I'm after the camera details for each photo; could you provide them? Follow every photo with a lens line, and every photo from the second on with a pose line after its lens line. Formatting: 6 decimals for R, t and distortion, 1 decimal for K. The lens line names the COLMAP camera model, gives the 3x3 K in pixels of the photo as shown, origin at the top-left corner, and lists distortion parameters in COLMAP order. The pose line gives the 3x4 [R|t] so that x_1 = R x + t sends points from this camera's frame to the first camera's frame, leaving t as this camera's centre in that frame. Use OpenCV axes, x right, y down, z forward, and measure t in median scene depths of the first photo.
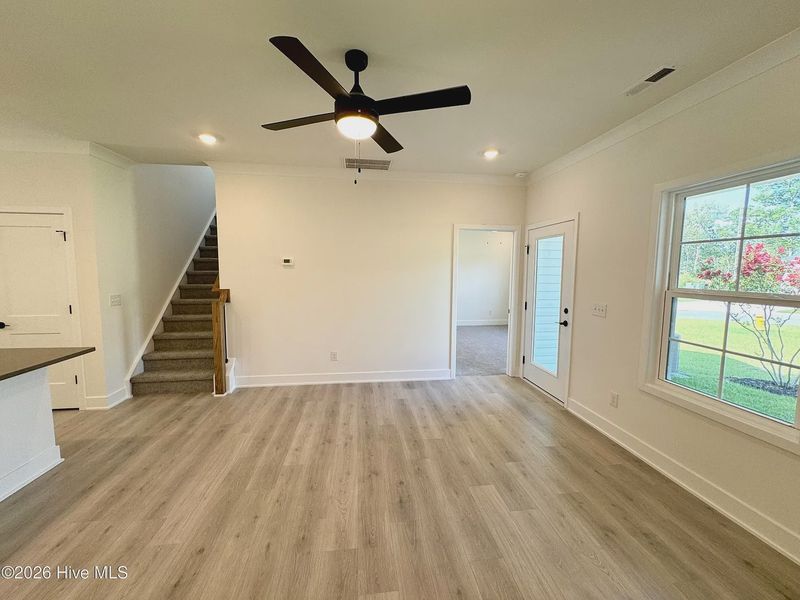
lens RADIAL K [[320.2, 0, 400.0], [0, 320.2, 300.0], [0, 0, 1]] dist [-0.000874, -0.000086]
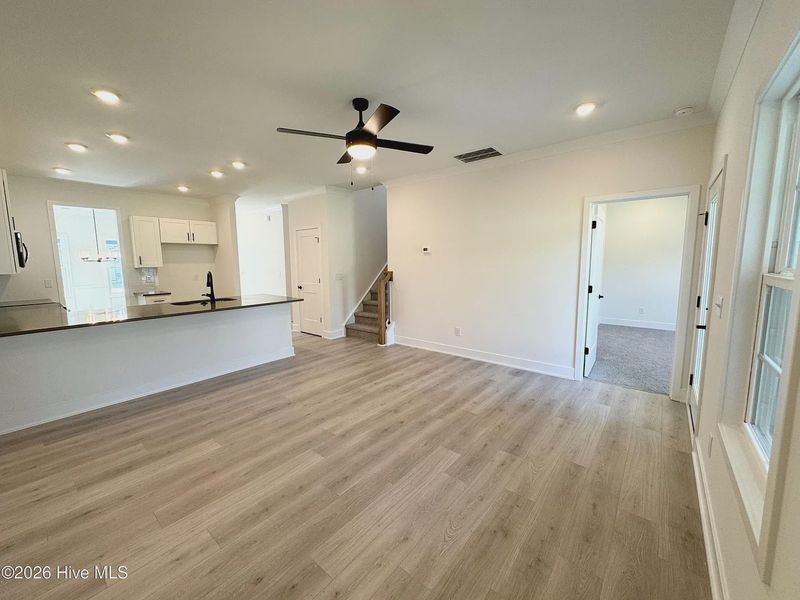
lens RADIAL K [[320.2, 0, 400.0], [0, 320.2, 300.0], [0, 0, 1]] dist [-0.000874, -0.000086]
pose [[0.682716, 0.075976, -0.726723, 0.570346], [-0.055075, 0.997101, 0.052503, 0.017111], [0.728605, 0.004179, 0.684921, 0.085368]]
